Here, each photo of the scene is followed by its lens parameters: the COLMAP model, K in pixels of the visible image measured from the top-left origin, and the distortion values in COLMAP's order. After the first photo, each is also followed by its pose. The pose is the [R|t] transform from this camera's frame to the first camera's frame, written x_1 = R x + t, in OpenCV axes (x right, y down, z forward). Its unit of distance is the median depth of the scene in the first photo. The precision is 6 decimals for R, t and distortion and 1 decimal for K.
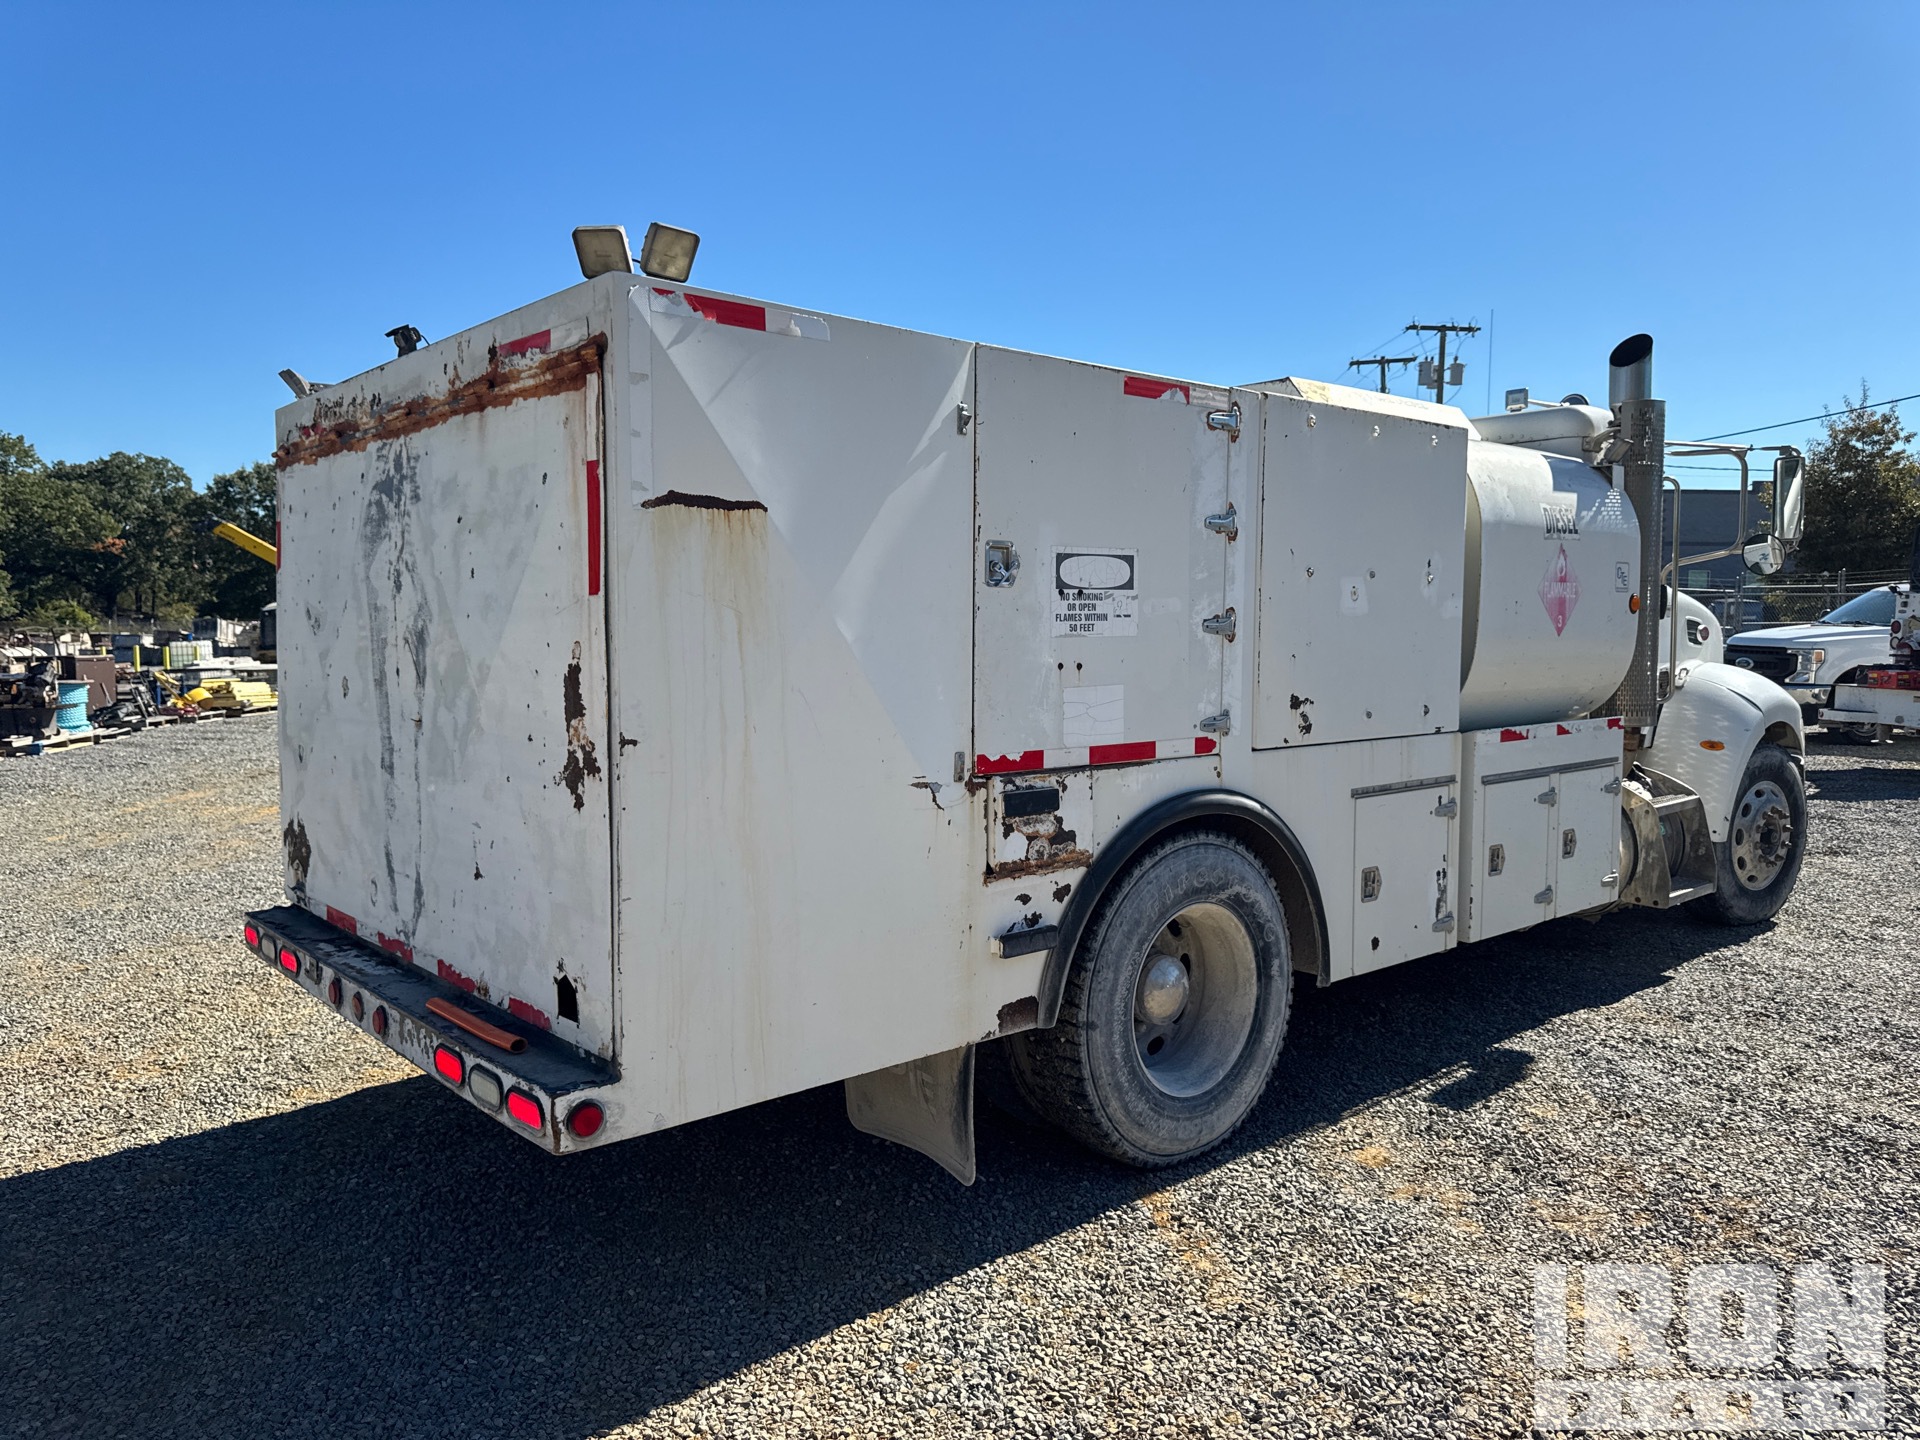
lens RADIAL K [[1354.3, 0, 960.0], [0, 1354.3, 720.0], [0, 0, 1]] dist [0.075028, -0.098906]
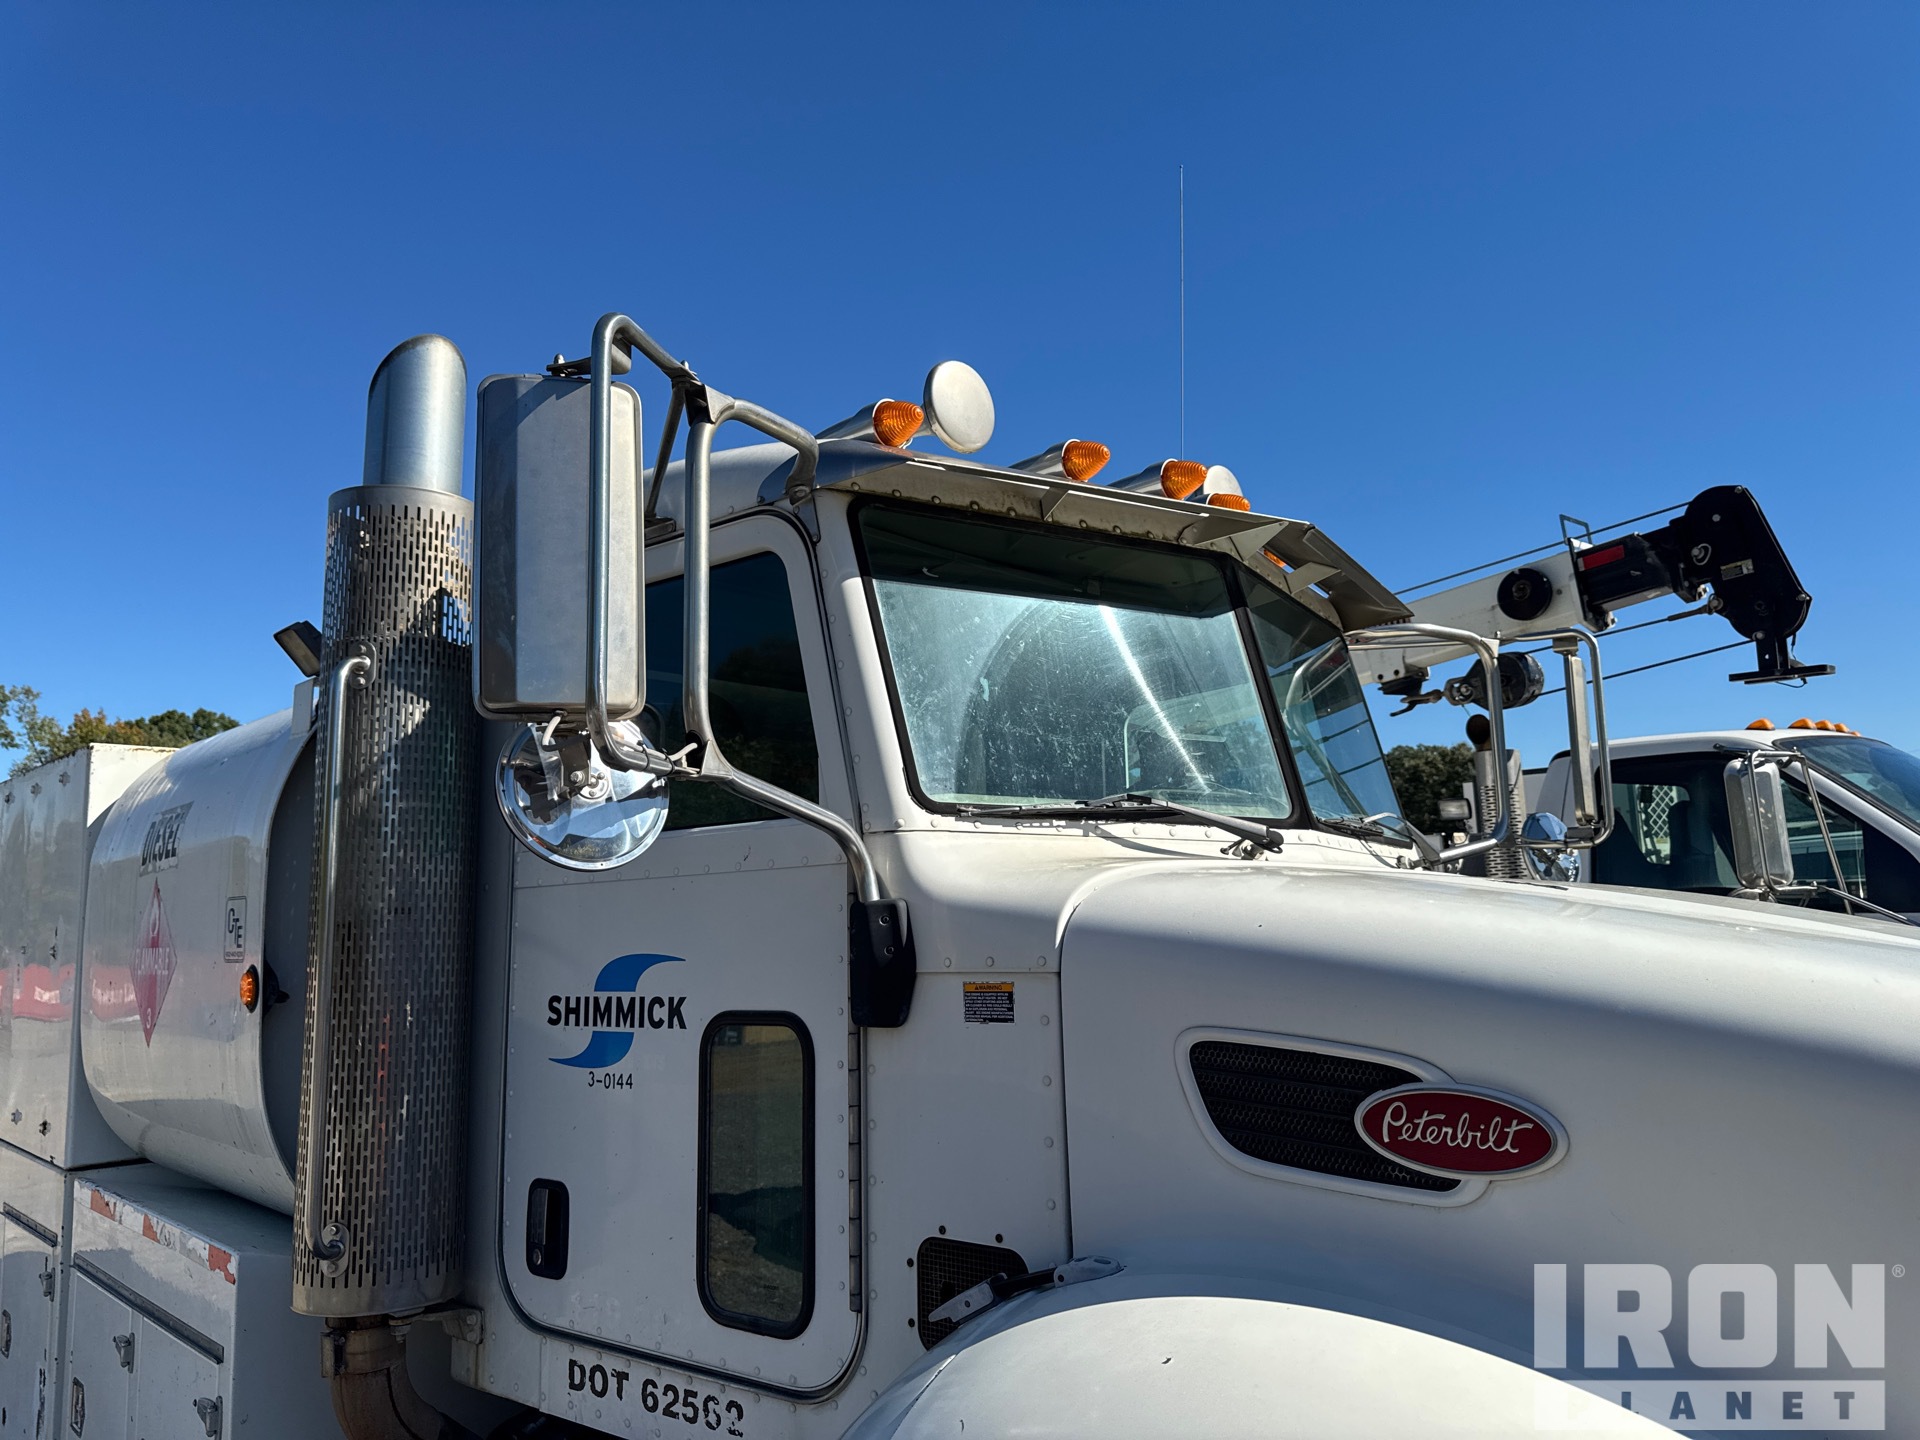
lens RADIAL K [[1332.5, 0, 963.8], [0, 1332.5, 743.7], [0, 0, 1]] dist [0.142994, -0.176081]
pose [[0.061420, -0.138024, -0.988523, 1.116892], [-0.048317, 0.988820, -0.141067, -0.131071], [0.996942, 0.056427, 0.054065, 1.416626]]
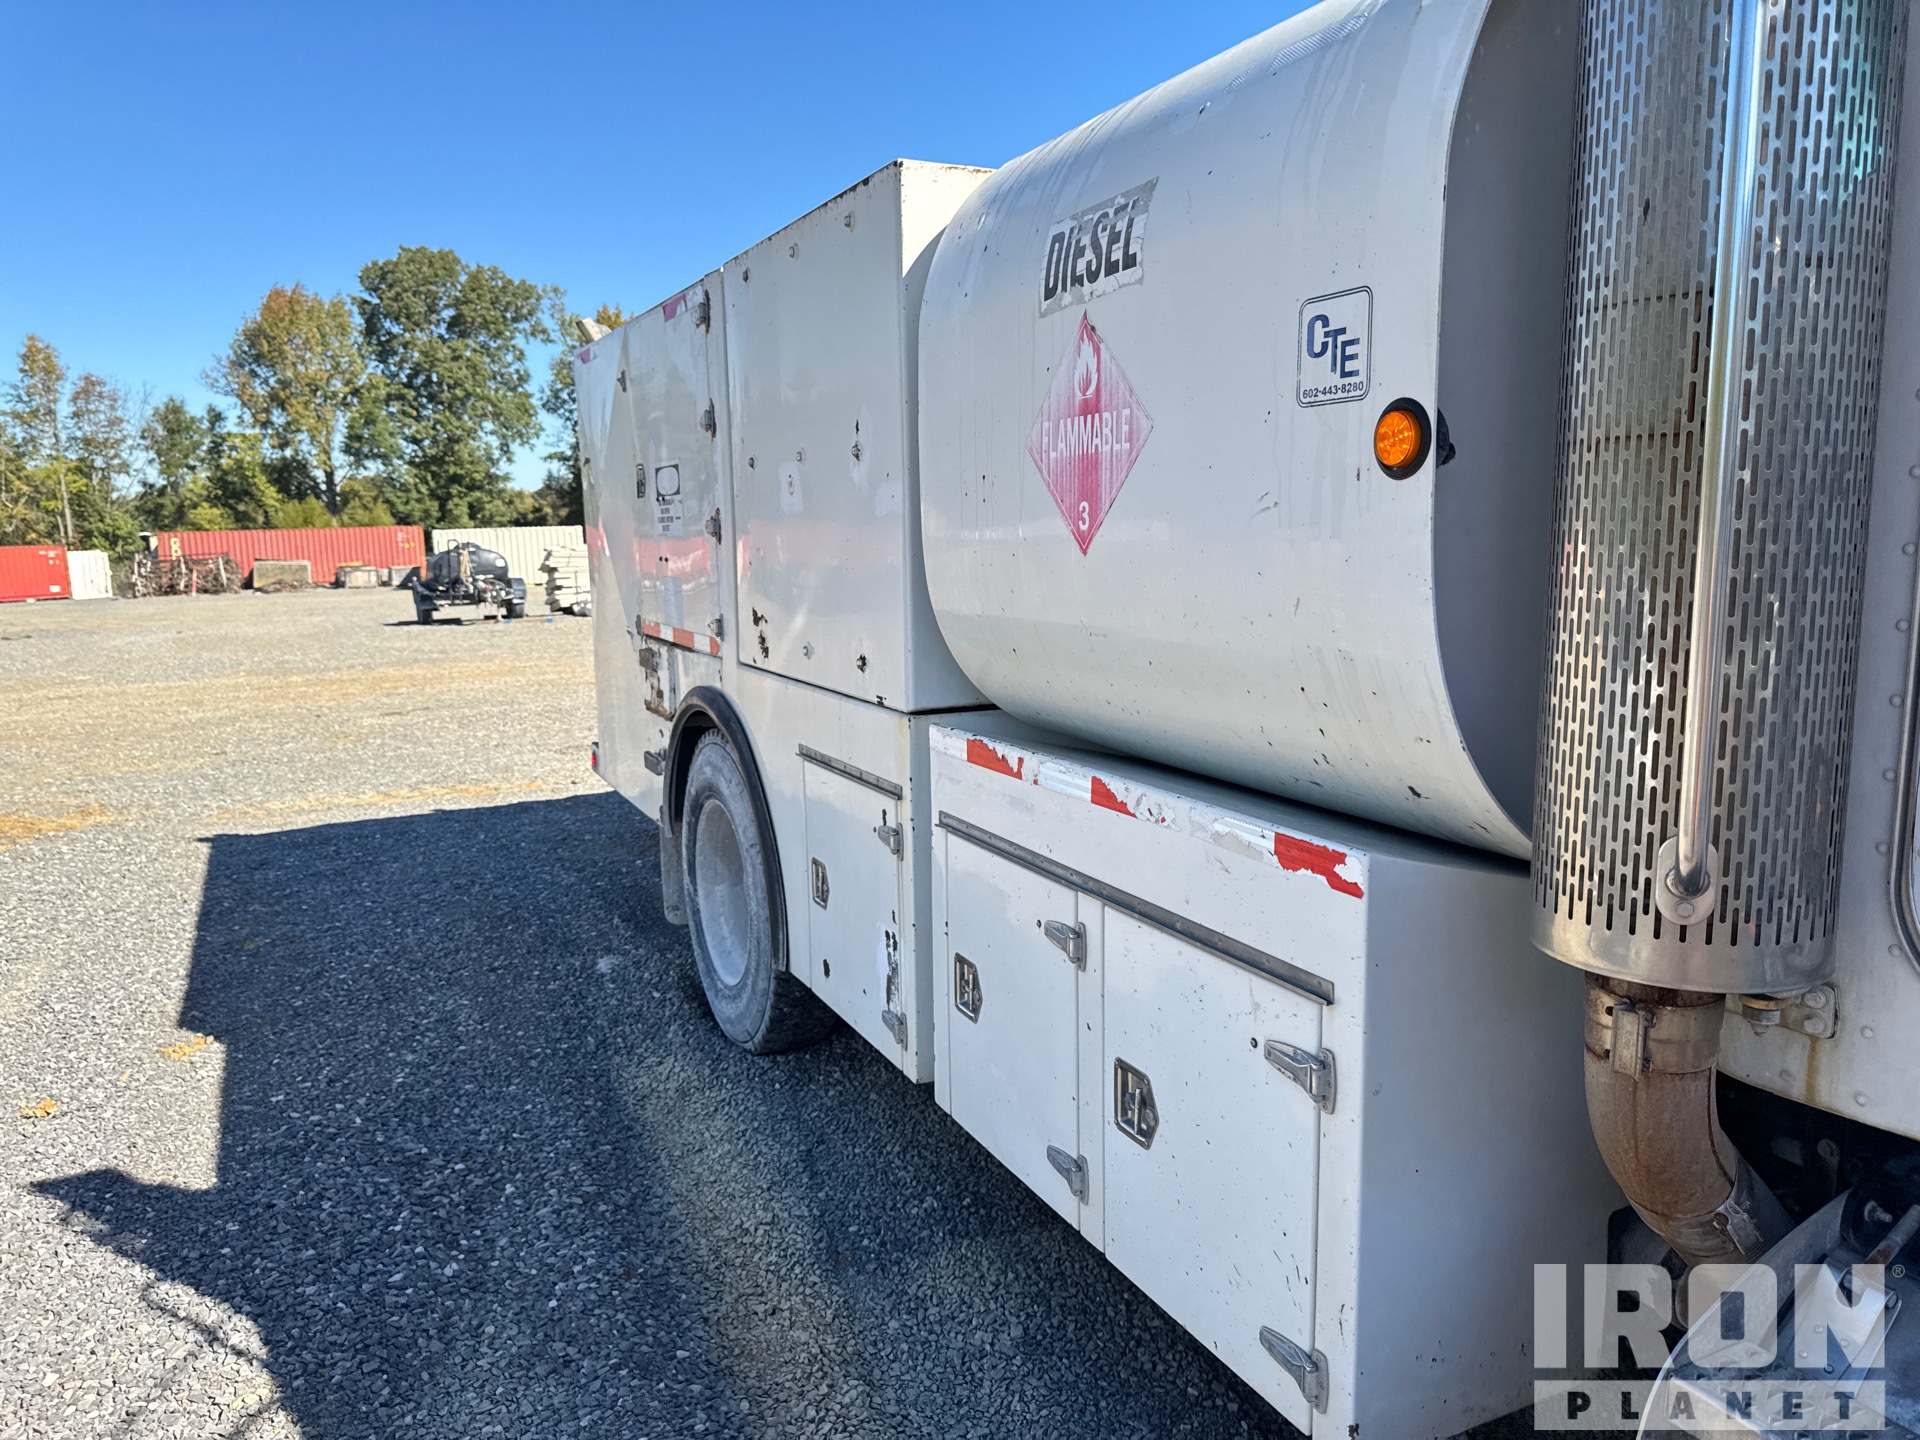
lens RADIAL K [[1365.7, 0, 929.5], [0, 1365.7, 714.6], [0, 0, 1]] dist [0.048100, -0.000731]
pose [[-0.278373, 0.142647, -0.949821, 0.910911], [-0.046569, 0.985742, 0.161690, -0.084705], [0.959343, 0.089242, -0.267761, 1.171424]]
